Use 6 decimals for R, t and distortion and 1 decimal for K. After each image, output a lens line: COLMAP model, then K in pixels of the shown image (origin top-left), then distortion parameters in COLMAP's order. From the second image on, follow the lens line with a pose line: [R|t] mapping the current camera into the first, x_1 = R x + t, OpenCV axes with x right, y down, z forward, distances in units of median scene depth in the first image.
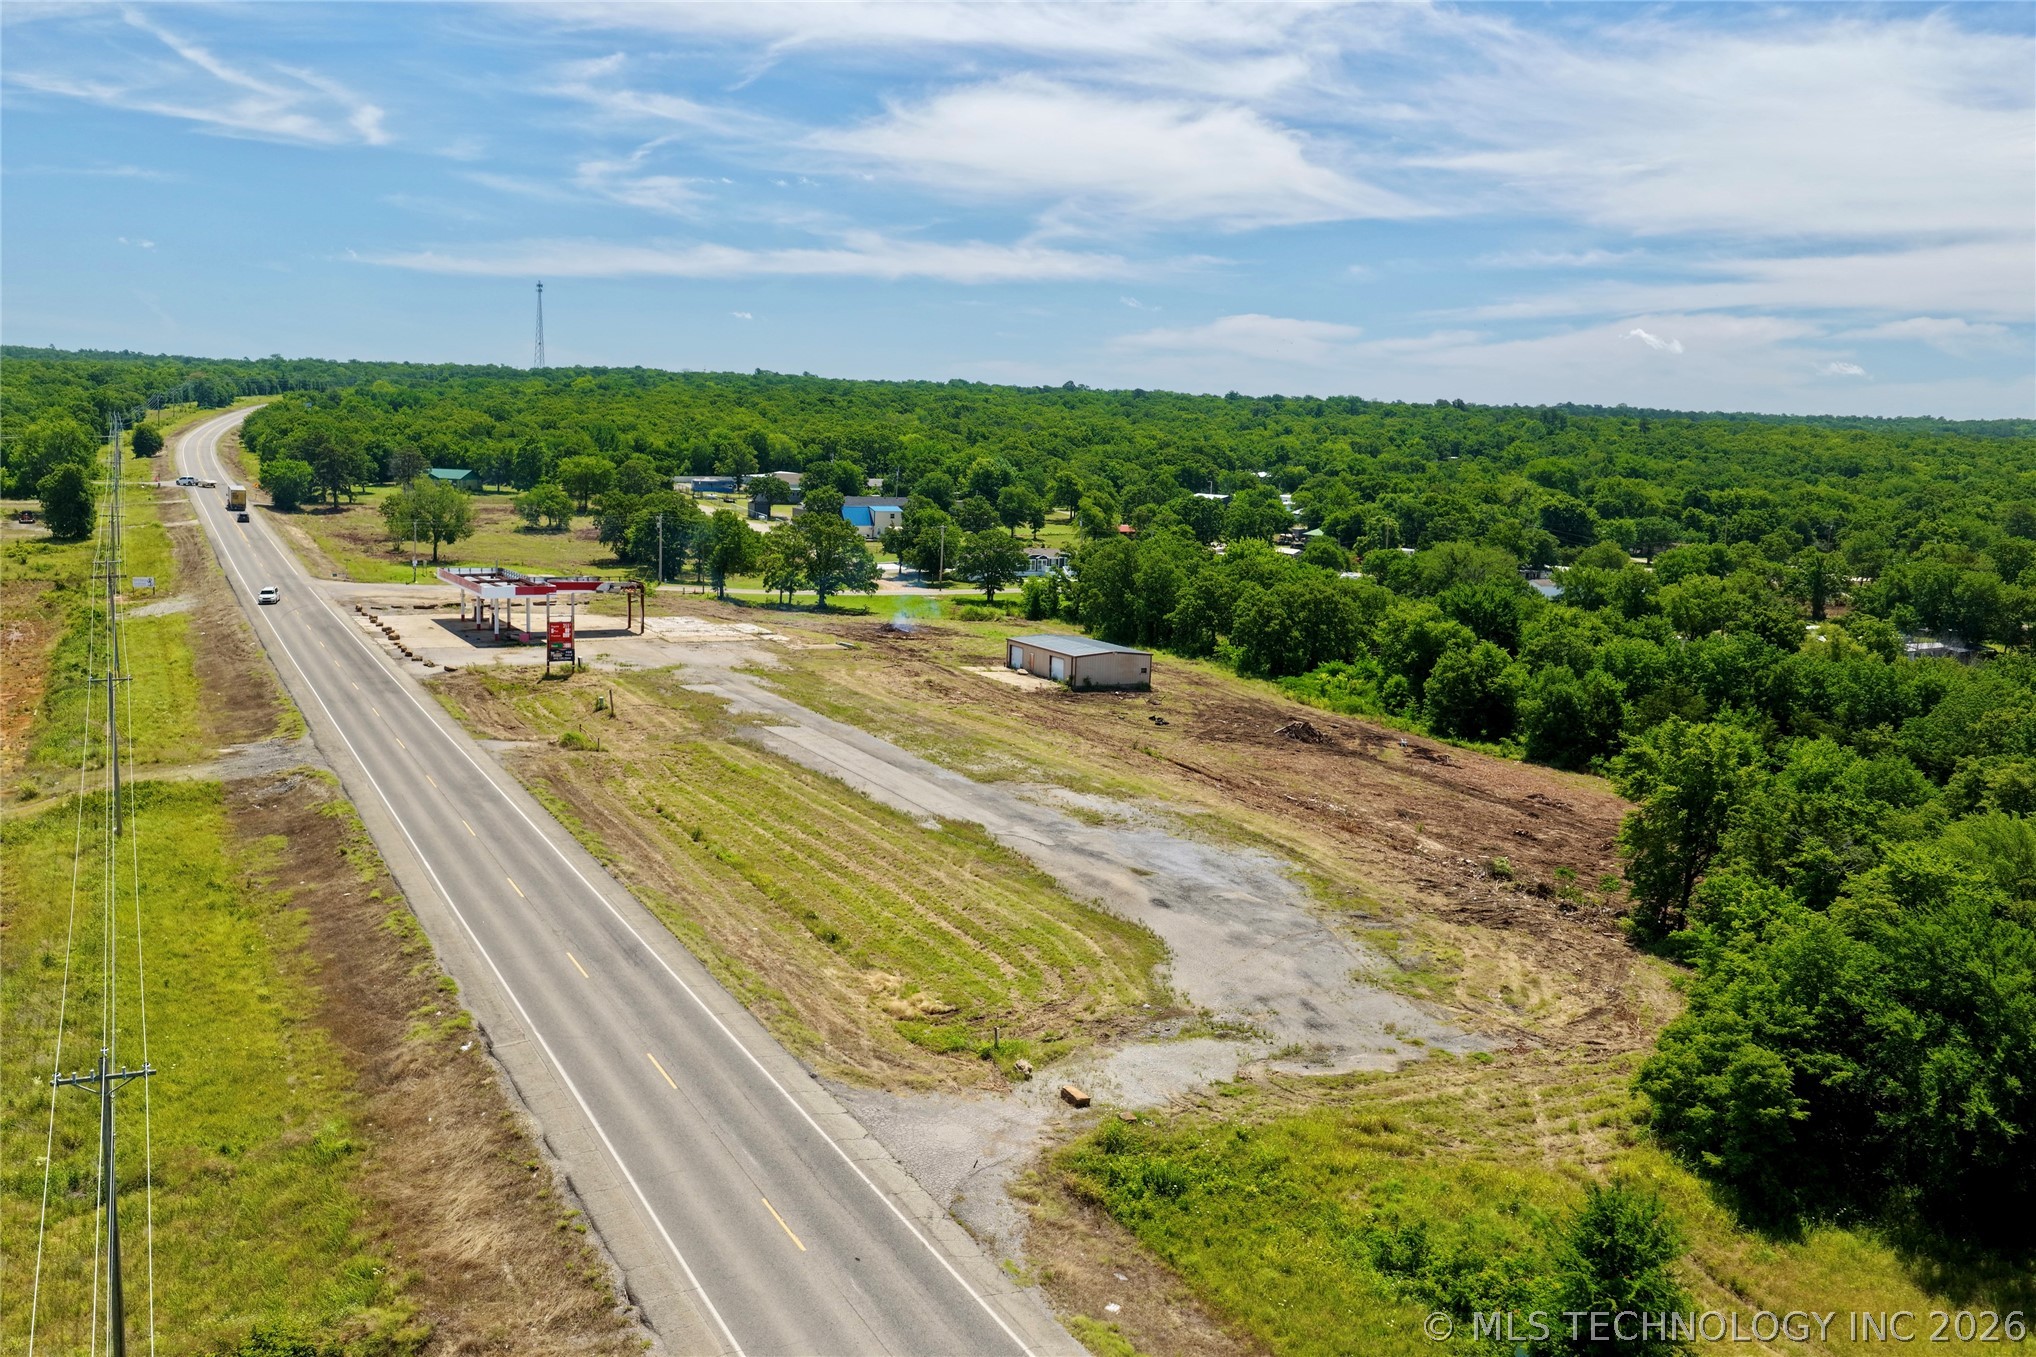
lens RADIAL K [[1684.2, 0, 1021.3], [0, 1684.2, 686.4], [0, 0, 1]] dist [-0.012968, 0.035979]
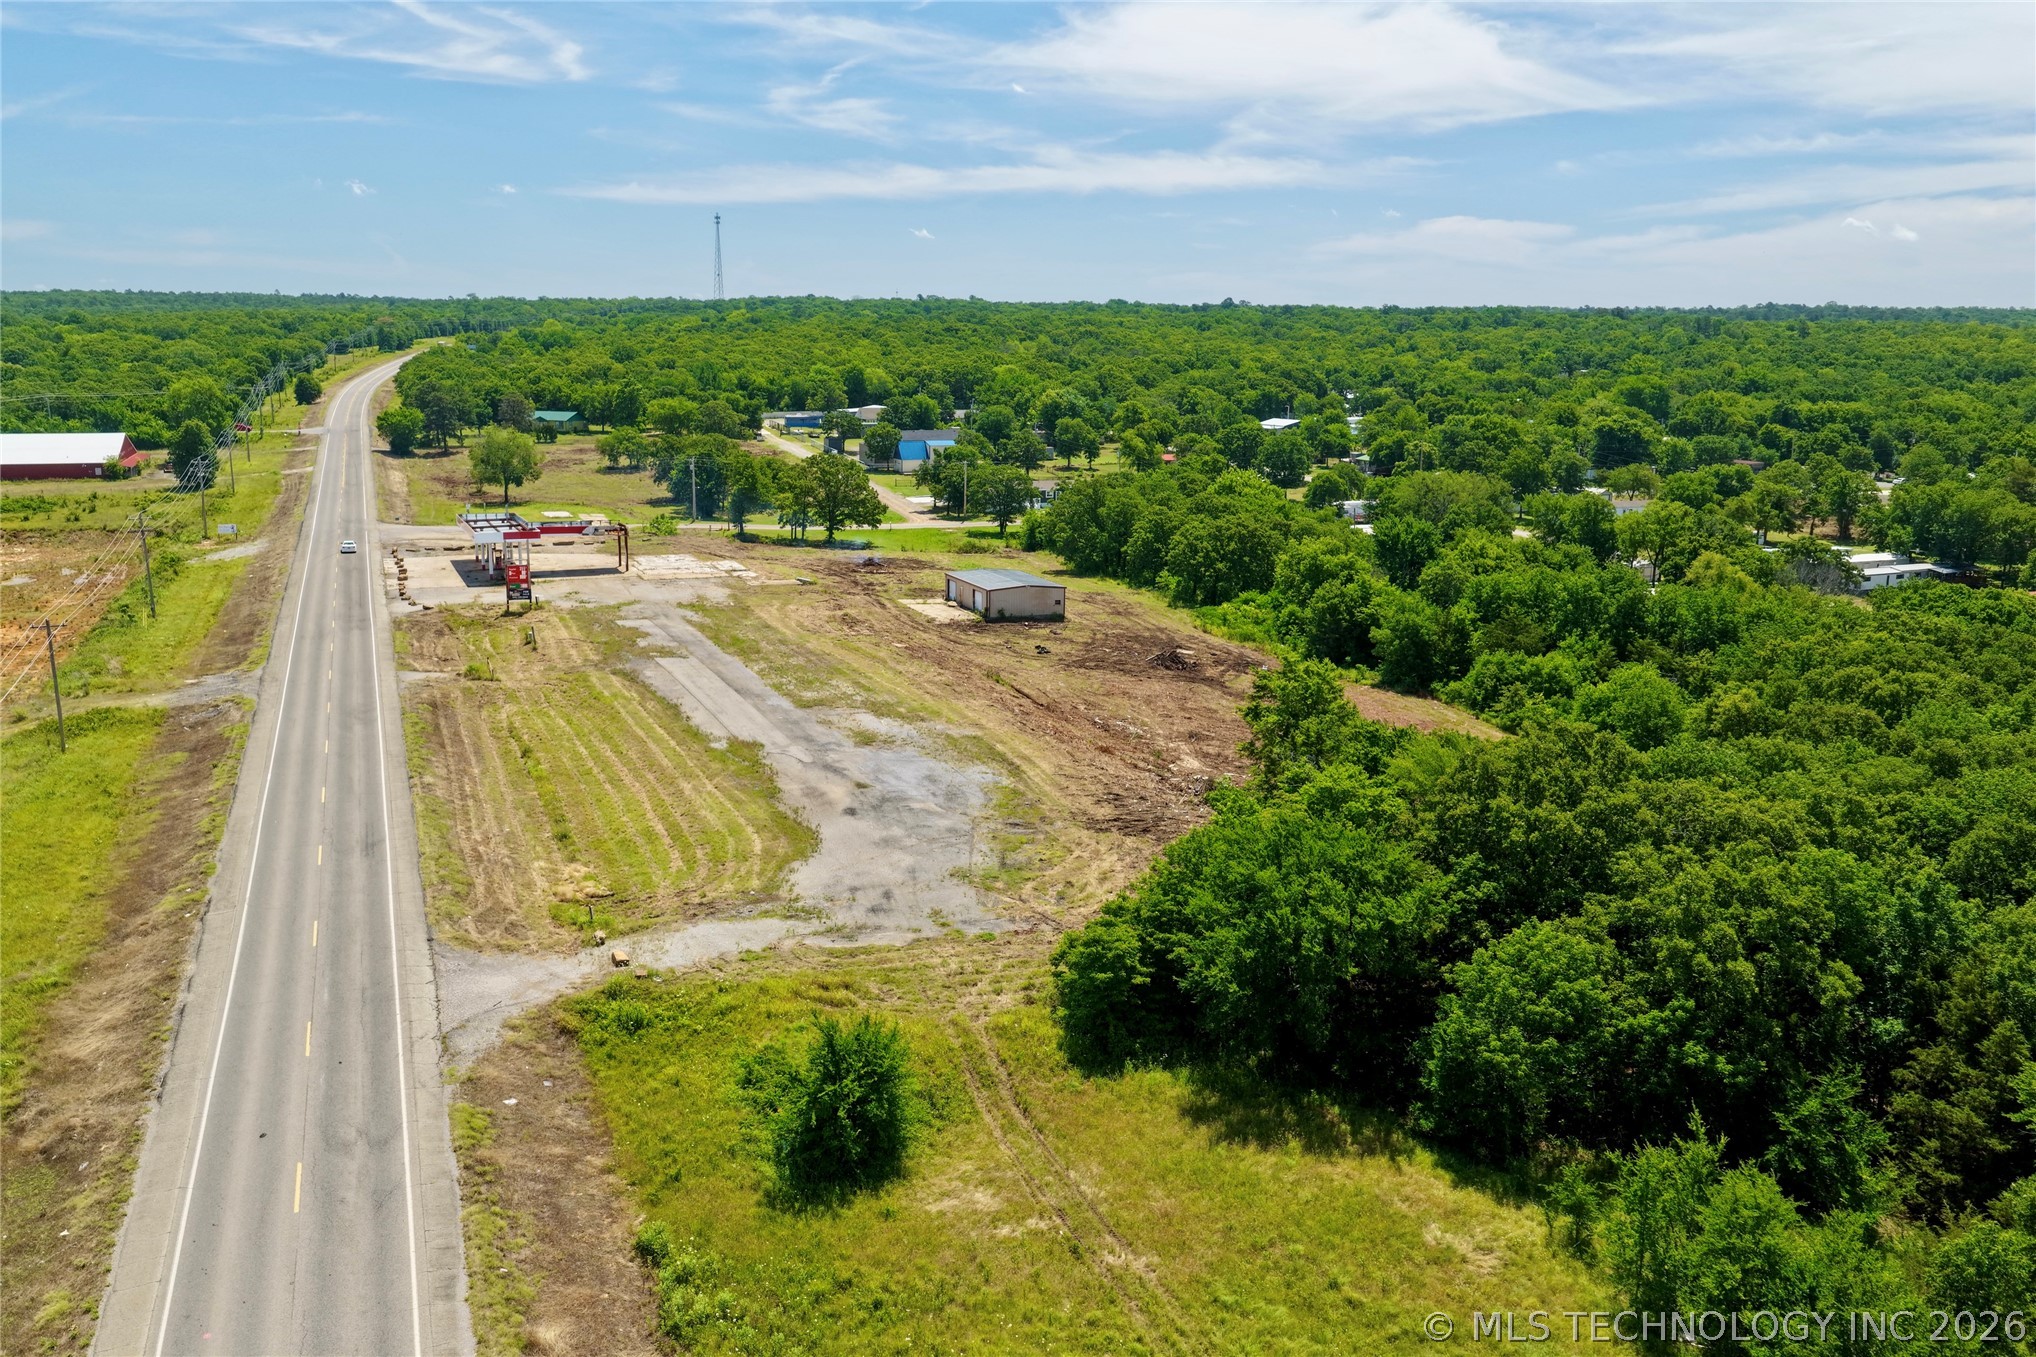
lens RADIAL K [[1680.1, 0, 1013.9], [0, 1680.1, 687.1], [0, 0, 1]] dist [0.001039, 0.011513]
pose [[0.992506, -0.001852, -0.122186, 0.130772], [0.007870, 0.998778, 0.048791, -0.005859], [0.121946, -0.049386, 0.991307, -0.058467]]
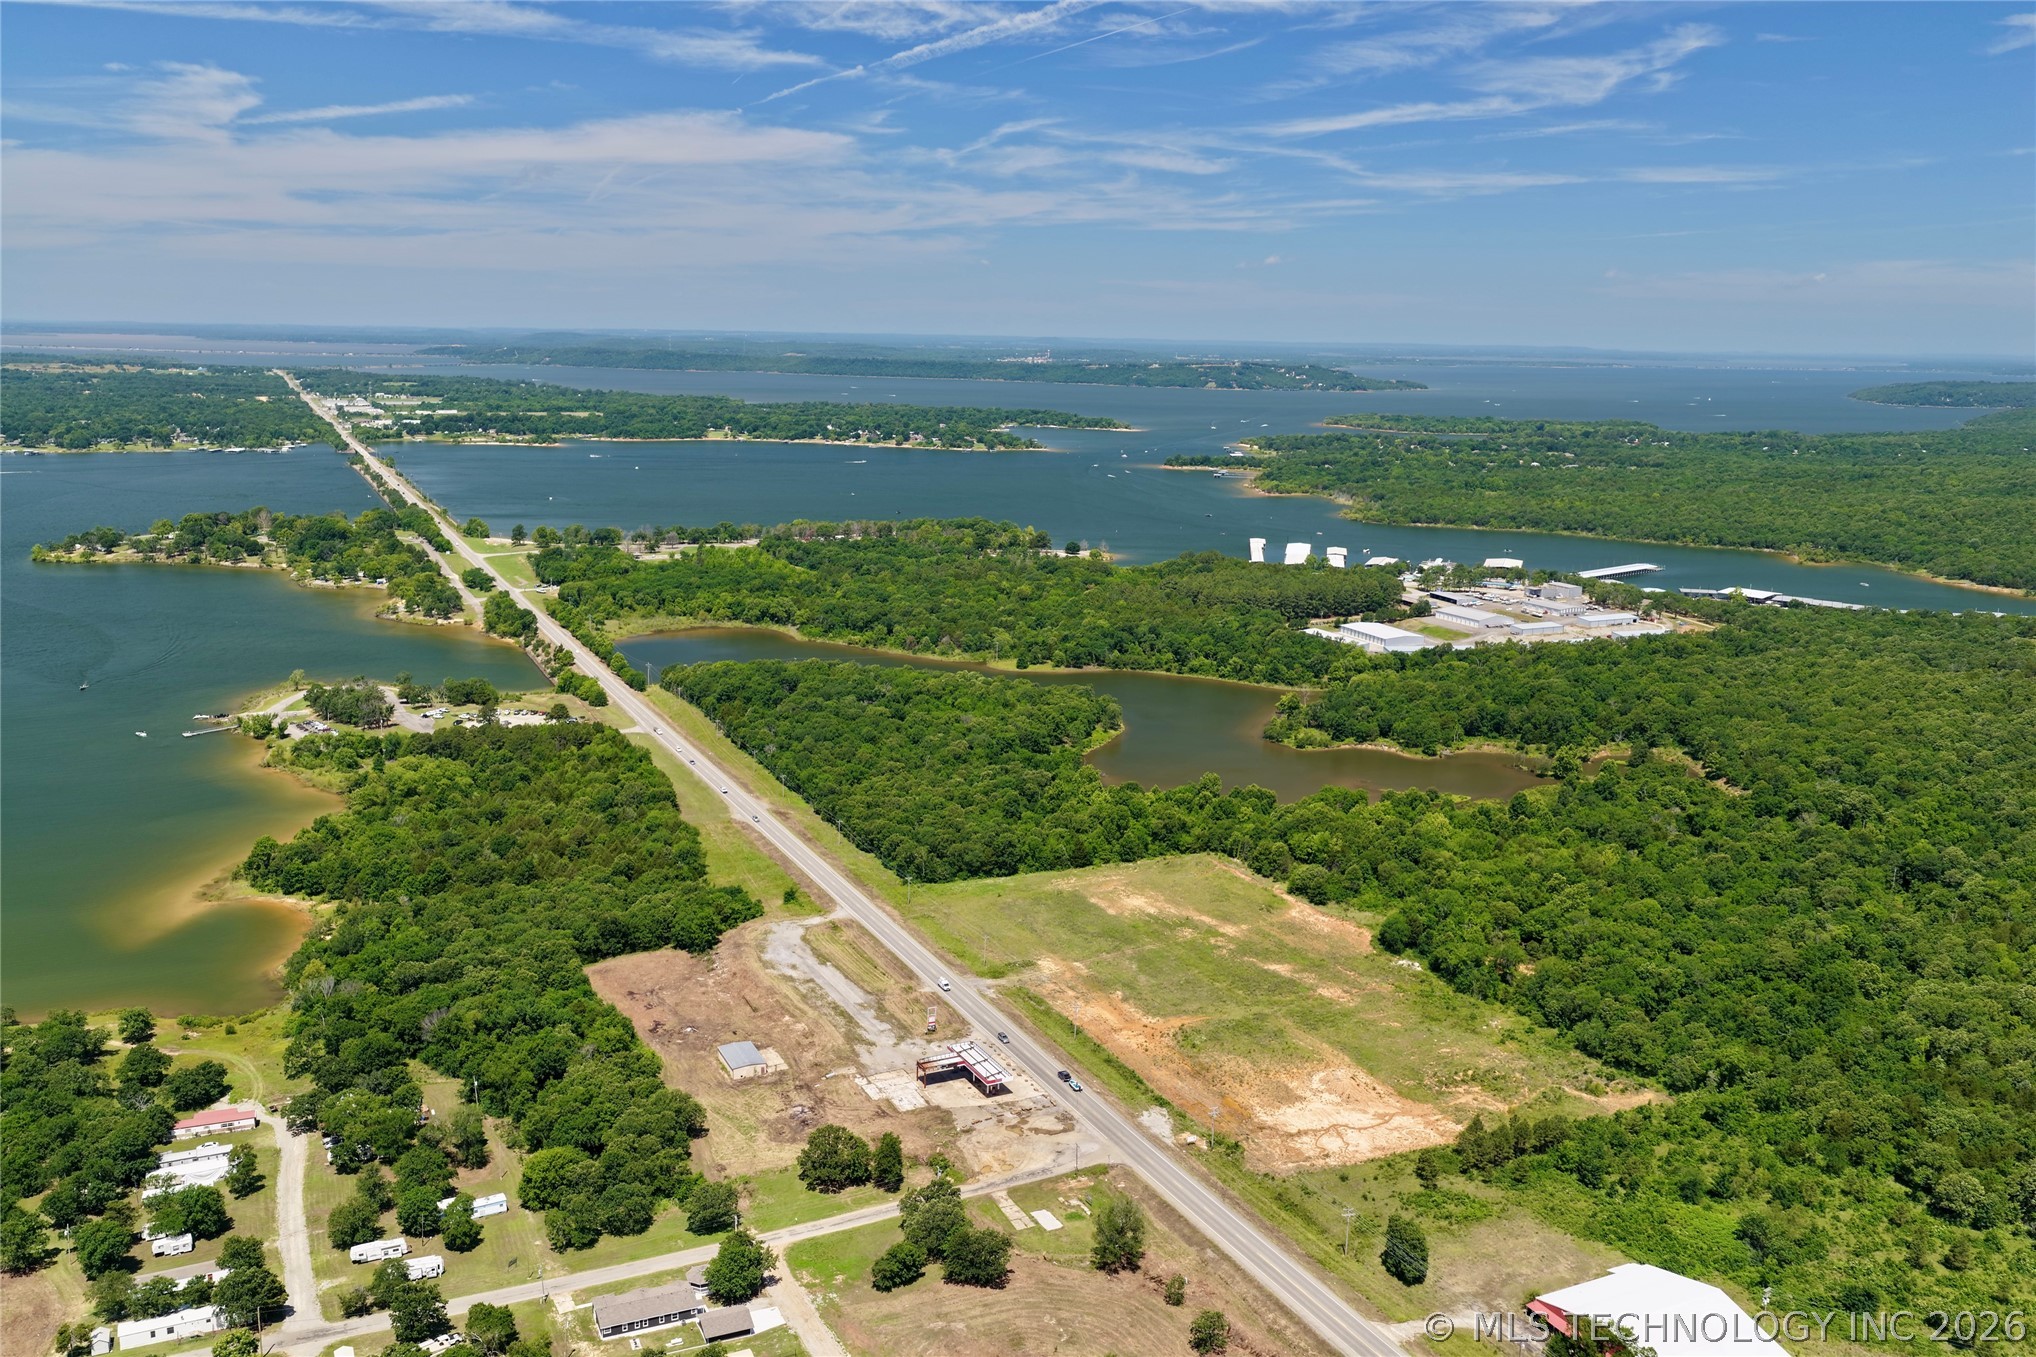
lens RADIAL K [[1687.5, 0, 1021.4], [0, 1687.5, 670.6], [0, 0, 1]] dist [-0.014688, 0.036748]
pose [[-0.997604, -0.060197, 0.034083, -0.330090], [-0.044927, 0.938451, 0.342479, -1.097153], [-0.052601, 0.340127, -0.938907, 2.388591]]
